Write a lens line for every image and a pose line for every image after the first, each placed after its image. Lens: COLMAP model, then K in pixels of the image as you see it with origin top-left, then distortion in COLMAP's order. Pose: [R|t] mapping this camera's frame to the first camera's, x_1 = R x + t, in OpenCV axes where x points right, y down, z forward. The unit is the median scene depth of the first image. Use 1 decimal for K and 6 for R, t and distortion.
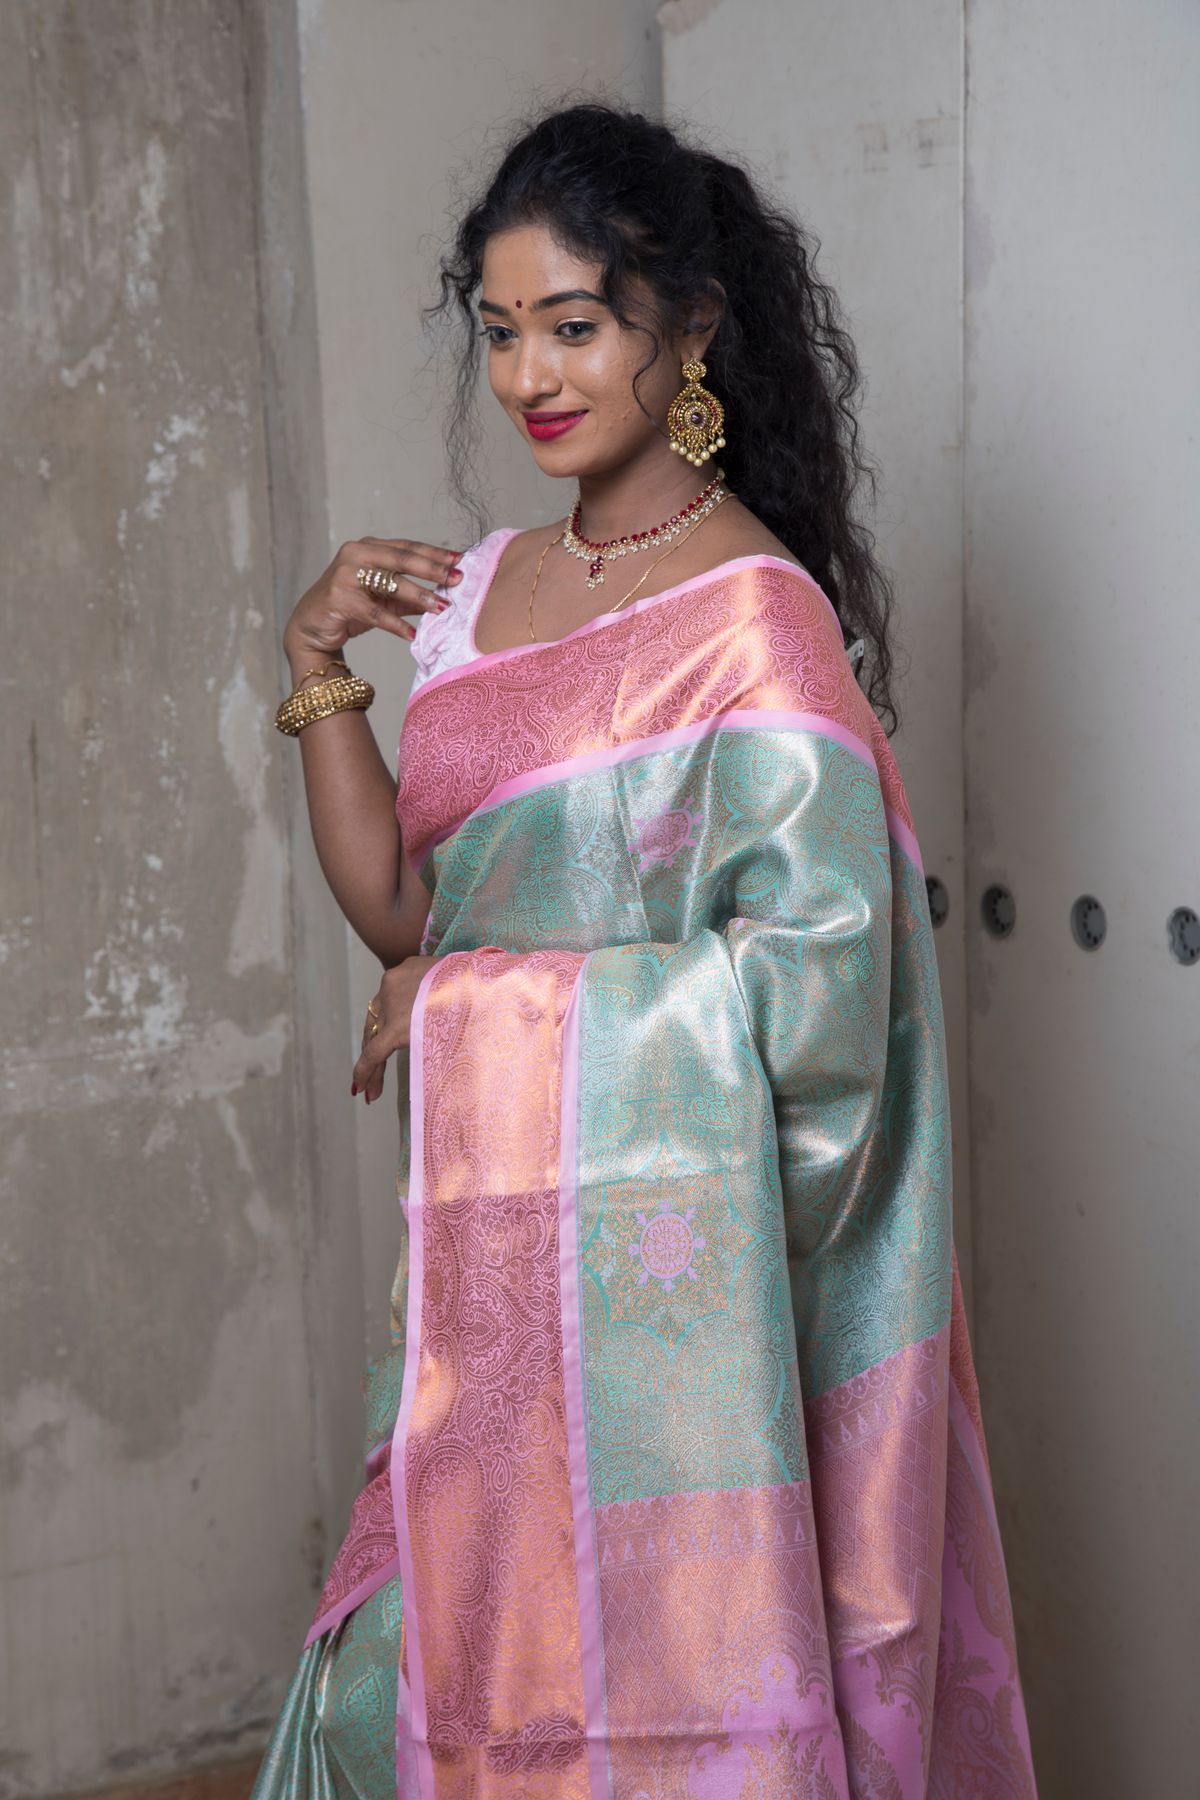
lens RADIAL K [[3345.3, 0, 600.0], [0, 3345.3, 900.0], [0, 0, 1]] dist [0.284182, -0.112807]
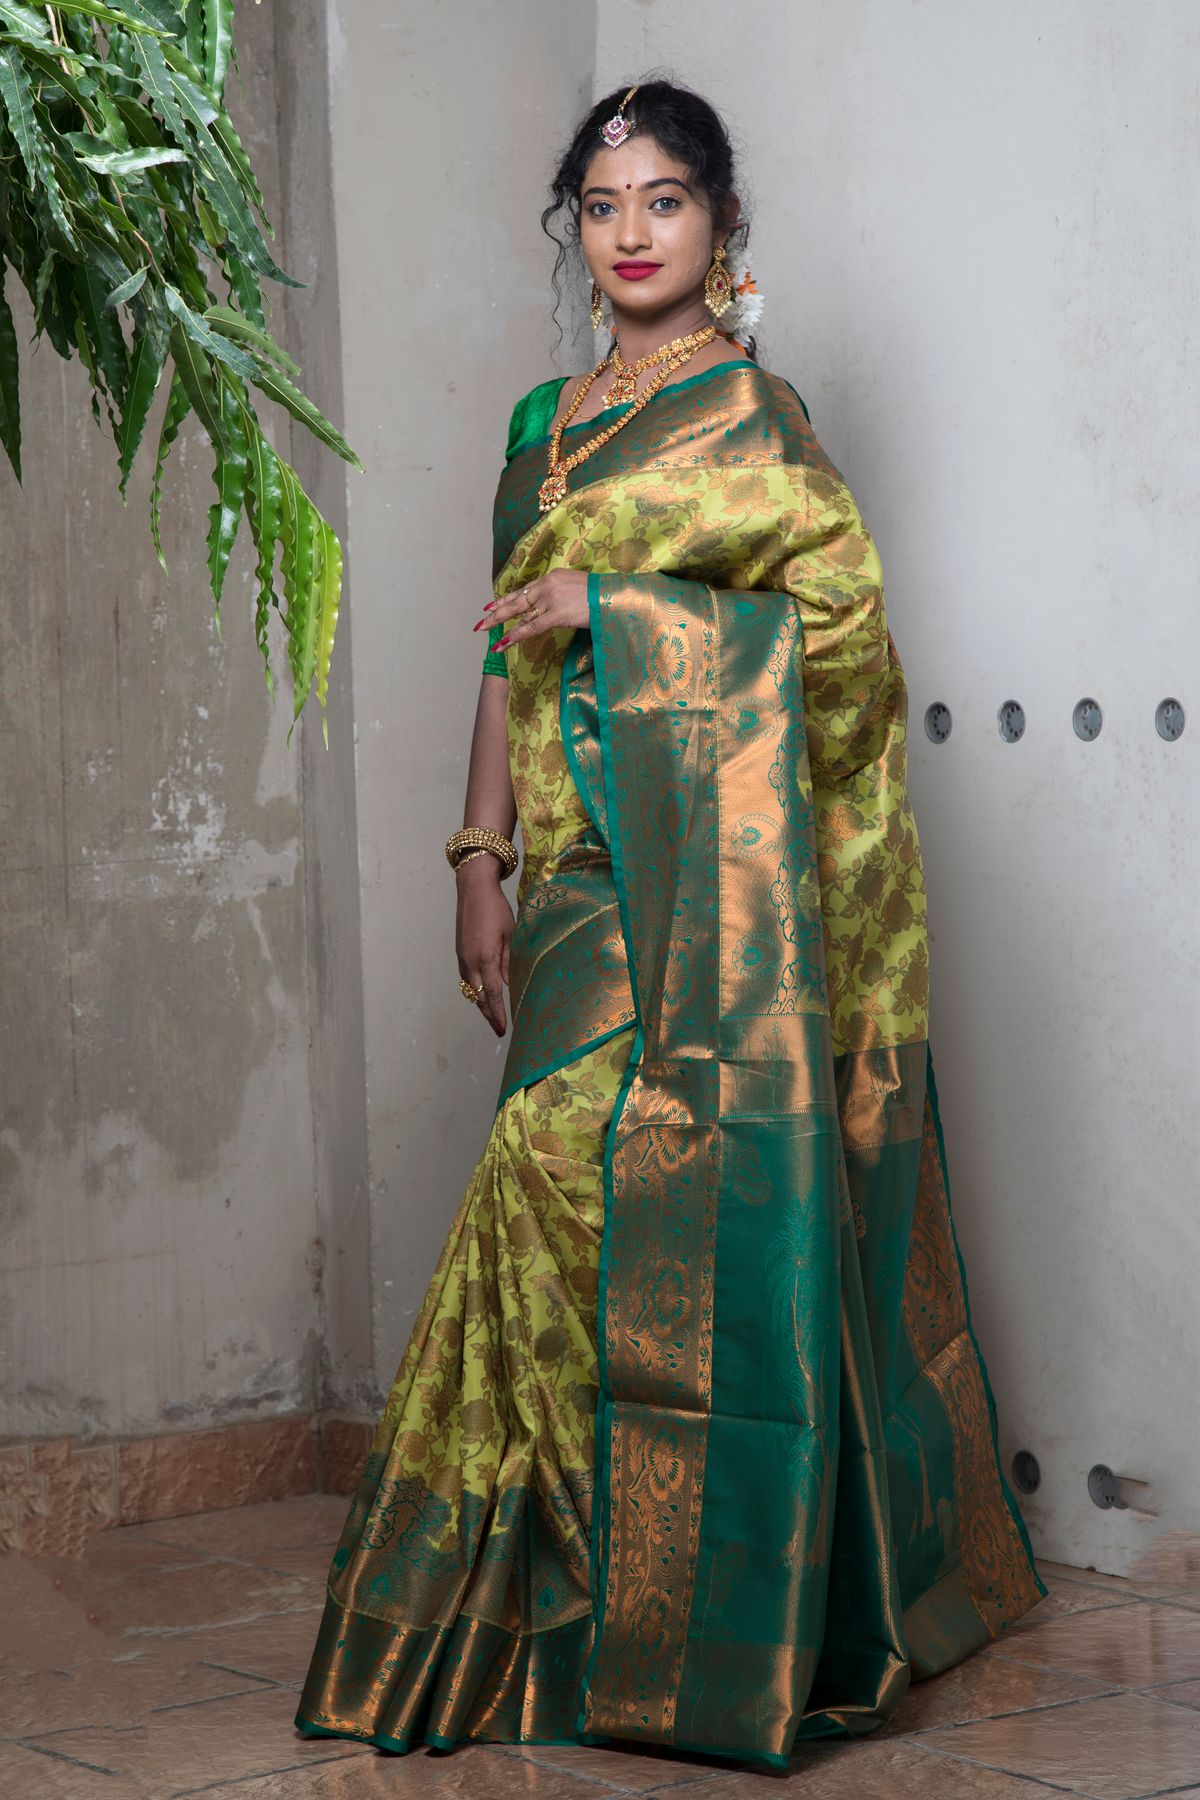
lens RADIAL K [[3345.3, 0, 600.0], [0, 3345.3, 900.0], [0, 0, 1]] dist [0.284182, -0.112807]
pose [[0.996181, 0.000290, 0.087309, -0.092909], [0.003909, 0.998843, -0.047926, 0.122802], [-0.087222, 0.048085, 0.995028, -0.294432]]
